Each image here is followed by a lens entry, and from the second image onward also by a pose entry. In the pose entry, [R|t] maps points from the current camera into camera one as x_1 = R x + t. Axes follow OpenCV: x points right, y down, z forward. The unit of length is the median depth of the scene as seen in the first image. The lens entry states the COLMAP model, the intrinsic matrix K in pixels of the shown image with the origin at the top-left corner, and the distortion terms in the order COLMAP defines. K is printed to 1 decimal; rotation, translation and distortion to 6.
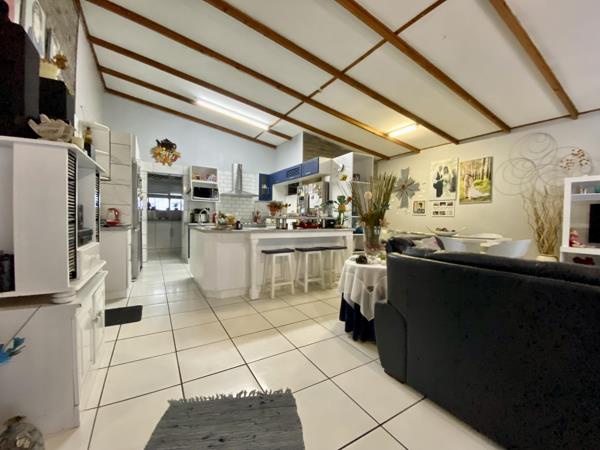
lens RADIAL K [[238.2, 0, 300.0], [0, 238.2, 225.0], [0, 0, 1]] dist [0.000240, -0.000026]
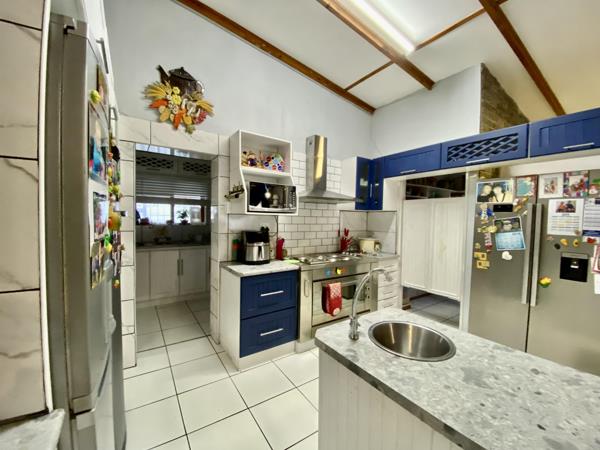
lens RADIAL K [[243.0, 0, 300.0], [0, 243.0, 225.0], [0, 0, 1]] dist [-0.000100, -0.000048]
pose [[0.999341, -0.005200, 0.035914, -0.321821], [0.005202, 0.999986, 0.000042, -0.072054], [-0.035914, 0.000145, 0.999355, 0.492393]]
